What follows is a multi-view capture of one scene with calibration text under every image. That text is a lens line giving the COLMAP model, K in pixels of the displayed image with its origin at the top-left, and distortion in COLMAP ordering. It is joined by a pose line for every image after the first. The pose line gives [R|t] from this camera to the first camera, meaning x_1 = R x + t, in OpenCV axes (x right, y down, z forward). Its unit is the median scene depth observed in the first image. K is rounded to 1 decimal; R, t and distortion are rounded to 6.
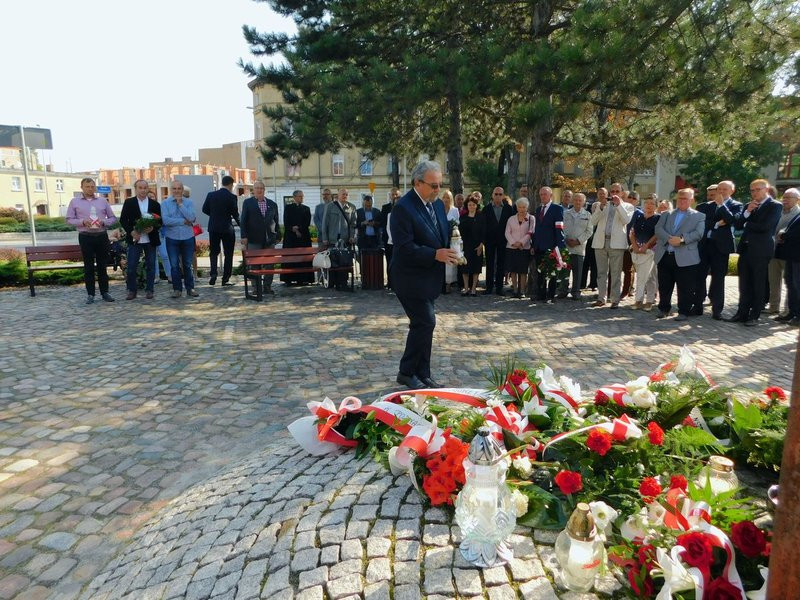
lens RADIAL K [[533.6, 0, 402.2], [0, 533.6, 299.1], [0, 0, 1]] dist [-0.064512, 0.057904]
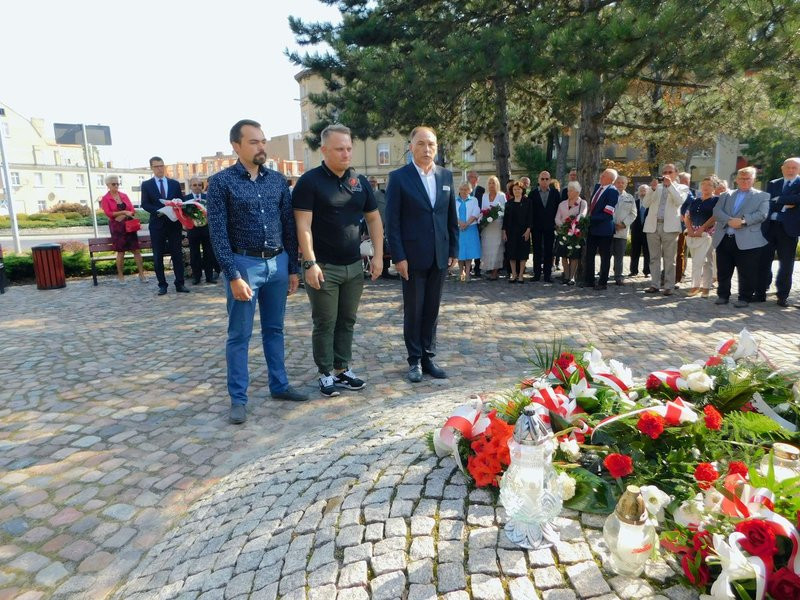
lens RADIAL K [[533.6, 0, 402.2], [0, 533.6, 299.1], [0, 0, 1]] dist [-0.064512, 0.057904]
pose [[0.996185, -0.002921, -0.087222, 0.003744], [0.004664, 0.999793, 0.019791, 0.014114], [0.087147, -0.020122, 0.995992, 0.005734]]
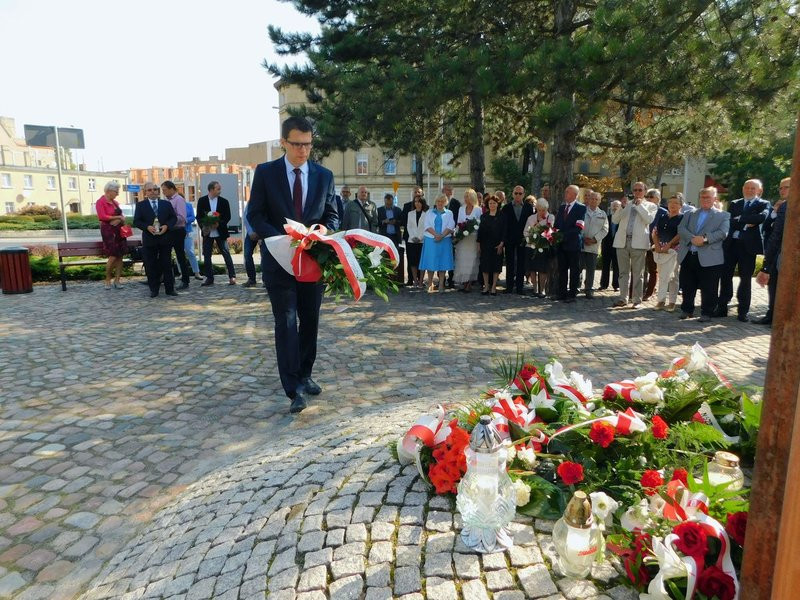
lens RADIAL K [[533.6, 0, 402.2], [0, 533.6, 299.1], [0, 0, 1]] dist [-0.064512, 0.057904]
pose [[0.999012, 0.010489, -0.043196, 0.022890], [-0.010450, 0.999945, 0.001117, 0.010574], [0.043206, -0.000665, 0.999066, -0.018541]]
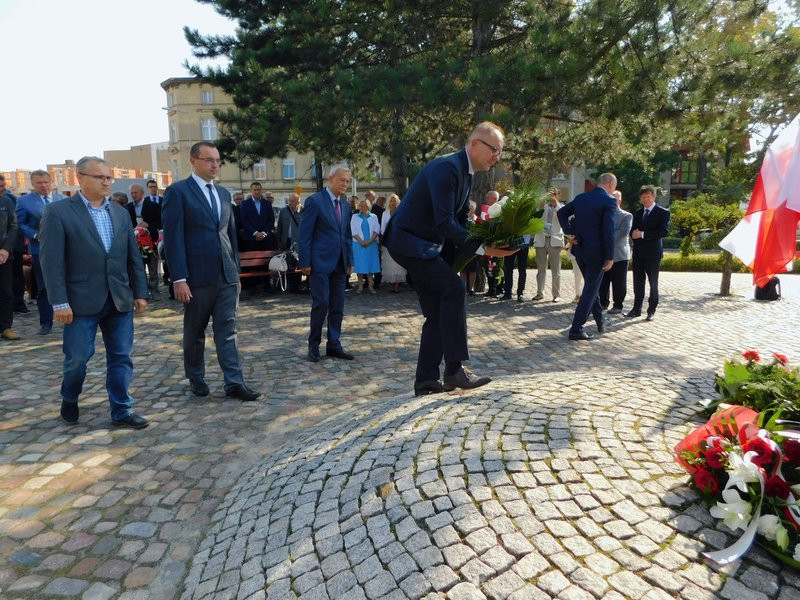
lens RADIAL K [[533.6, 0, 402.2], [0, 533.6, 299.1], [0, 0, 1]] dist [-0.064512, 0.057904]
pose [[0.988542, -0.027993, 0.148326, -0.263656], [0.029054, 0.999565, -0.004990, 0.022688], [-0.148122, 0.009242, 0.988926, -0.105228]]
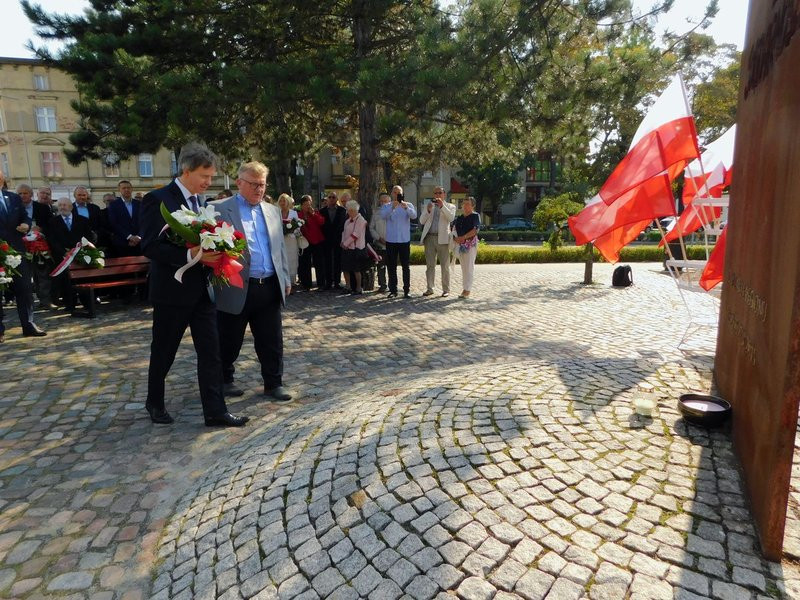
lens RADIAL K [[534.3, 0, 401.5], [0, 534.3, 296.0], [0, 0, 1]] dist [-0.063657, 0.054411]
pose [[0.923456, -0.071731, 0.376940, -0.407862], [0.074746, 0.997180, 0.006642, 0.000627], [-0.376353, 0.022041, 0.926214, -0.073040]]
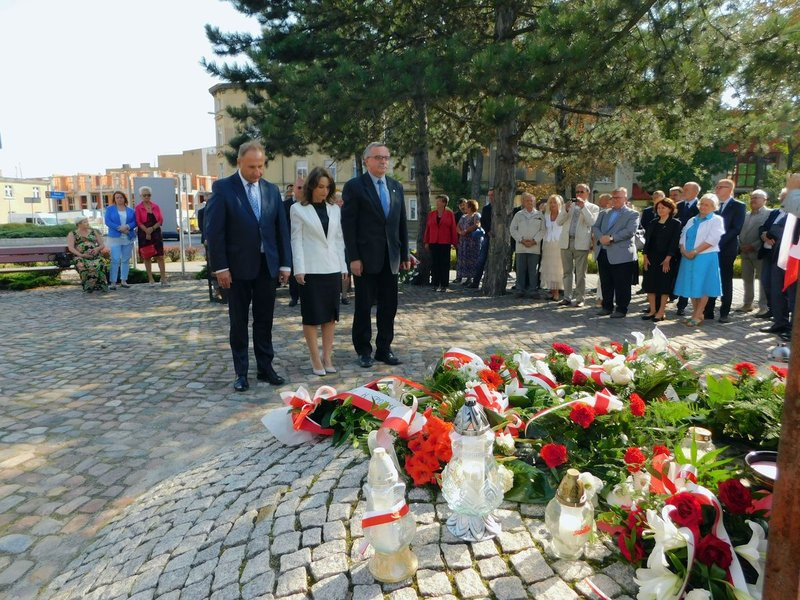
lens RADIAL K [[533.9, 0, 402.3], [0, 533.9, 299.4], [0, 0, 1]] dist [-0.064976, 0.057871]
pose [[0.997796, -0.009507, 0.065665, -0.021303], [0.010450, 0.999847, -0.014028, 0.046063], [-0.065521, 0.014683, 0.997743, 0.016485]]
